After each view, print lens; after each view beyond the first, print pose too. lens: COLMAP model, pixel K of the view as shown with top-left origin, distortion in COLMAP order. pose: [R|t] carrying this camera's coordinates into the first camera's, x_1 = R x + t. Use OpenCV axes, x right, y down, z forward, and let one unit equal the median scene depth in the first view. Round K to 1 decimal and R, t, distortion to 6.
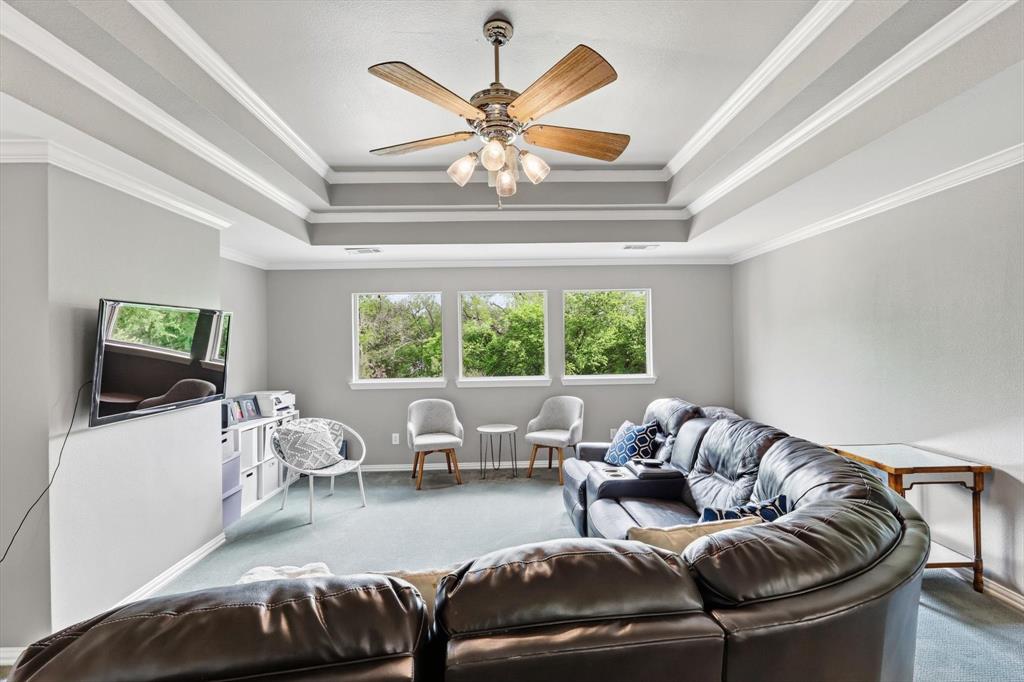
lens RADIAL K [[448.3, 0, 510.2], [0, 448.3, 333.2], [0, 0, 1]] dist [0.008856, -0.000441]
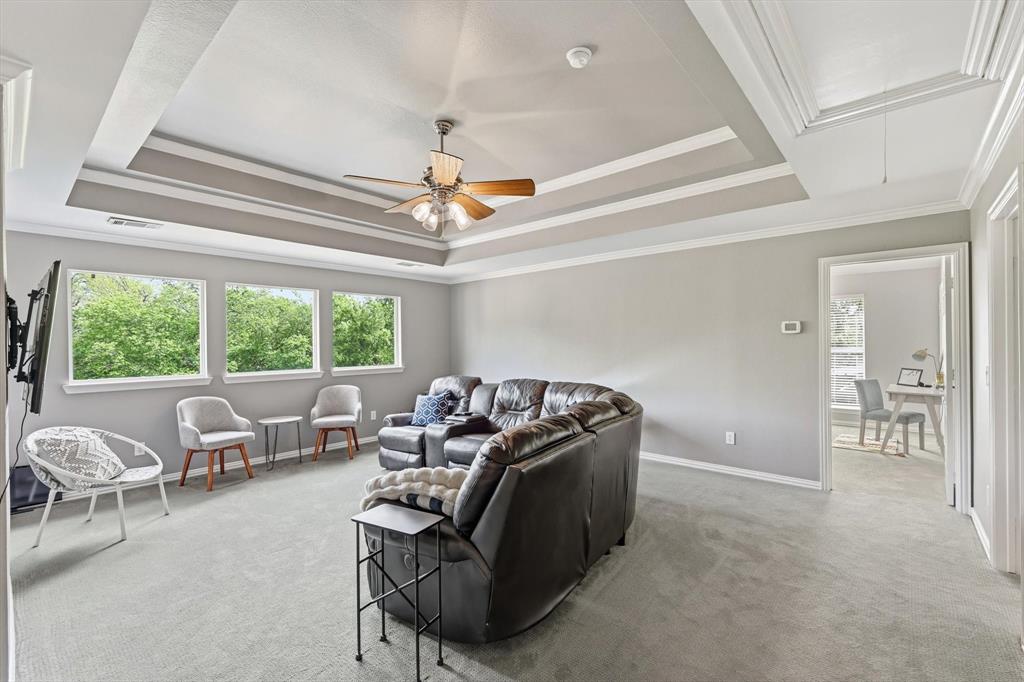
lens RADIAL K [[448.3, 0, 517.9], [0, 448.3, 346.3], [0, 0, 1]] dist [0.008856, -0.000441]
pose [[0.668642, 0.005974, 0.743561, -0.454089], [-0.016798, 0.999834, 0.007072, 0.027382], [-0.743395, -0.017219, 0.668631, -0.098530]]
